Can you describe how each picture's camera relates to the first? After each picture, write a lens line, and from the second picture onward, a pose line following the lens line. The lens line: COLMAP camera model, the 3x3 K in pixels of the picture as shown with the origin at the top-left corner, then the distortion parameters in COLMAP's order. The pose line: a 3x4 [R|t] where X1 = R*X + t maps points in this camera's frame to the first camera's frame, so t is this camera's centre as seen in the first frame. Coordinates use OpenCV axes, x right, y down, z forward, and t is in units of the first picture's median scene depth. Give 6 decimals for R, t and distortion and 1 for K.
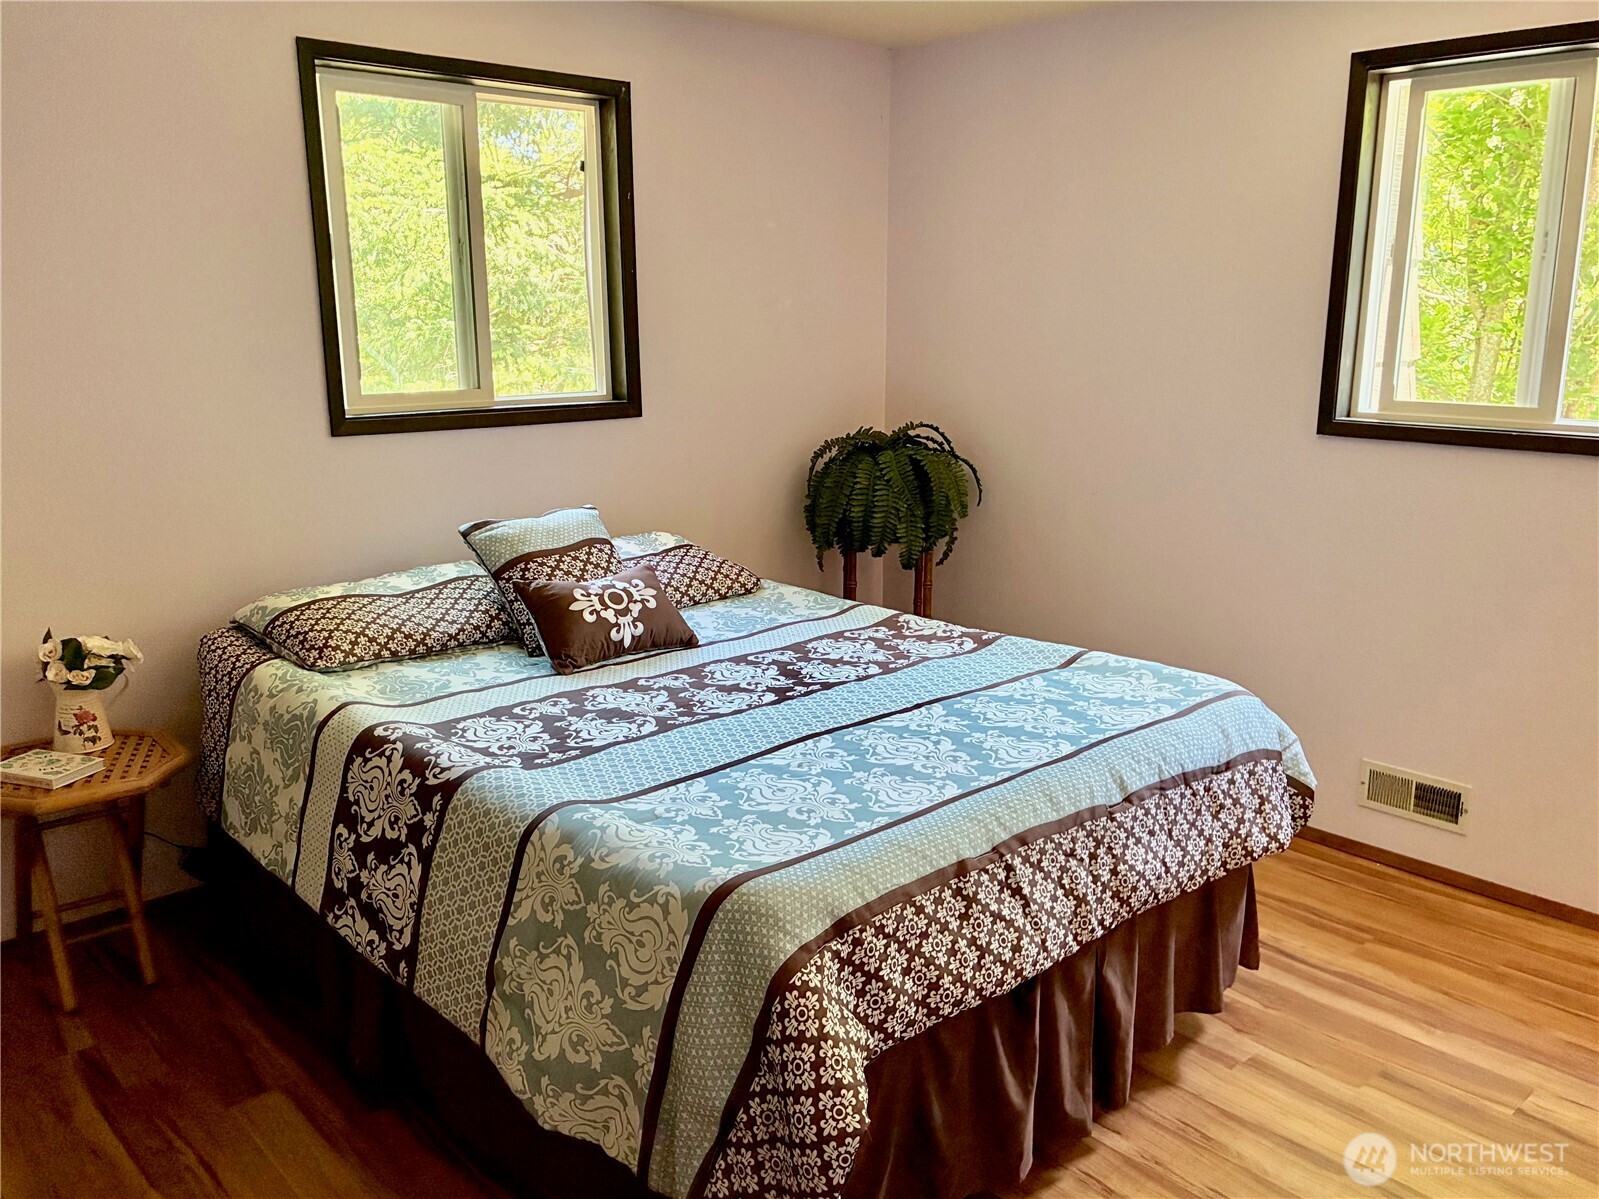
lens RADIAL K [[1256.1, 0, 816.2], [0, 1256.1, 602.9], [0, 0, 1]] dist [0.104720, -0.193479]
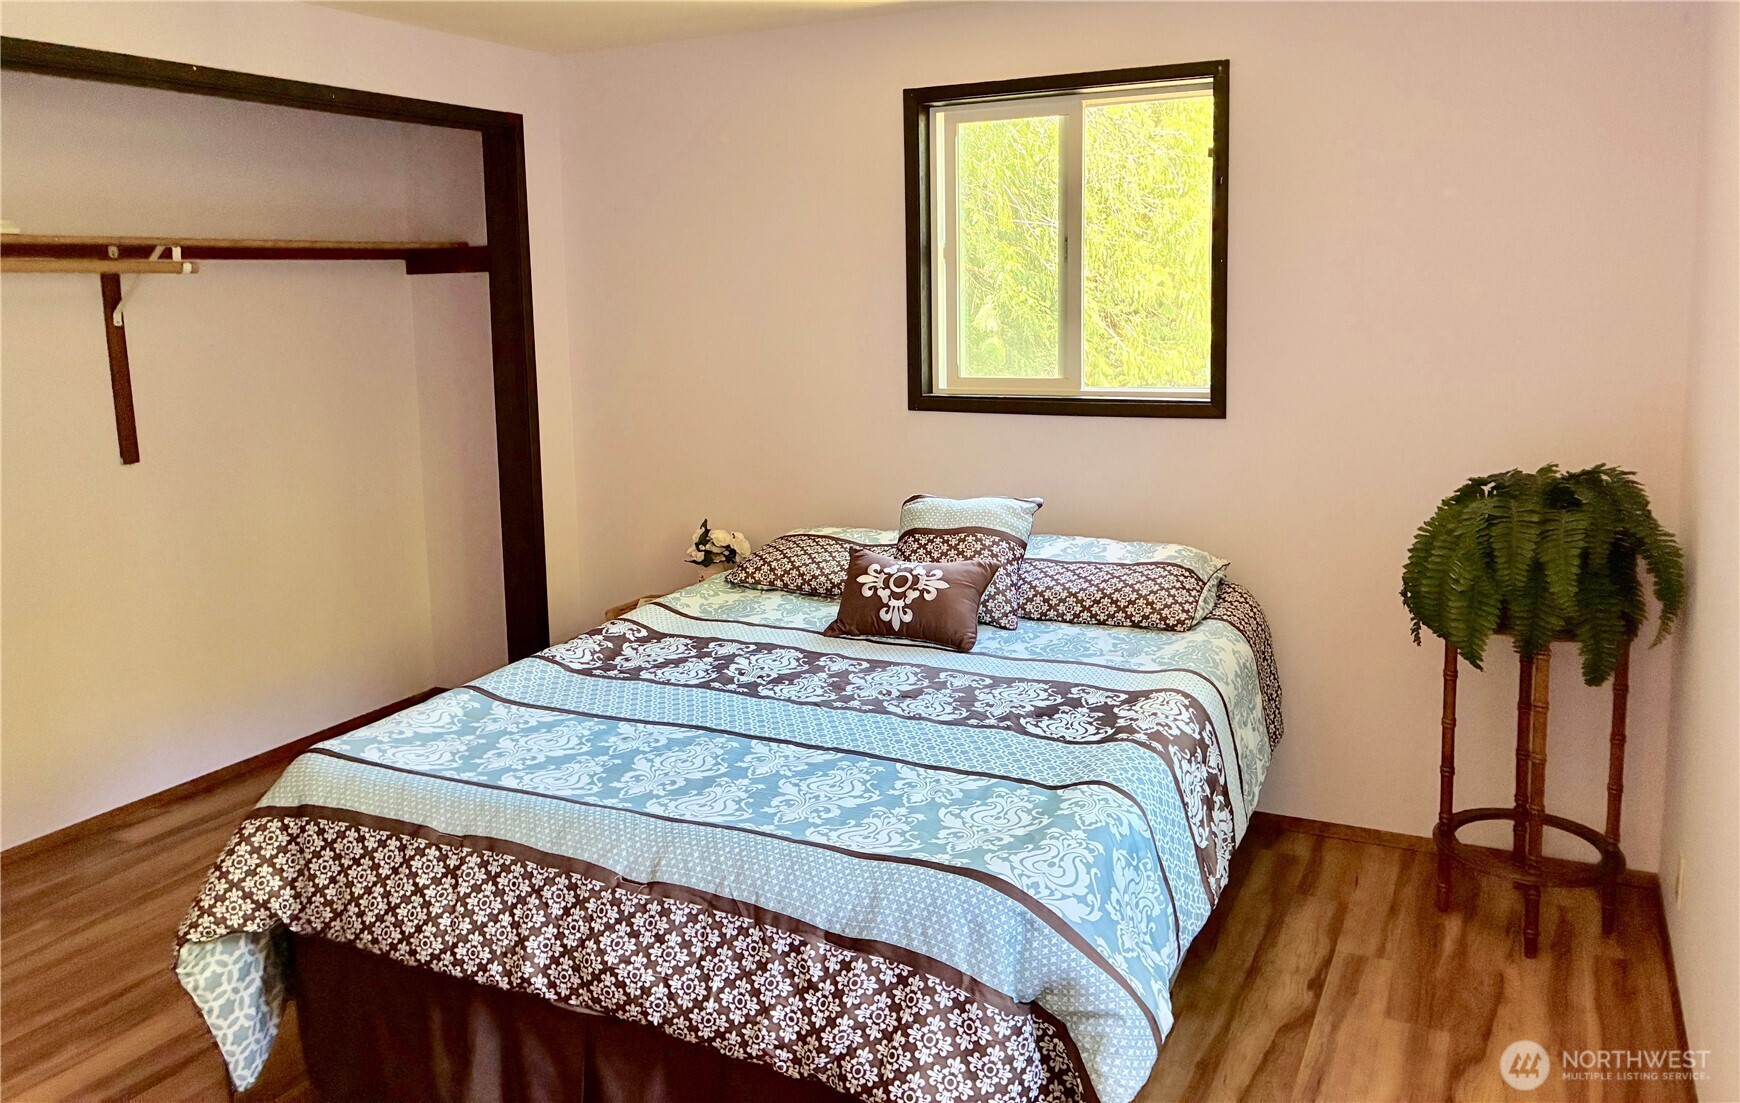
lens RADIAL K [[1305.7, 0, 874.5], [0, 1305.7, 437.4], [0, 0, 1]] dist [0.050963, -0.003651]
pose [[0.377599, 0.104022, -0.920108, 0.848322], [-0.193115, 0.980667, 0.031617, -0.157087], [0.905608, 0.165748, 0.390387, 0.566317]]
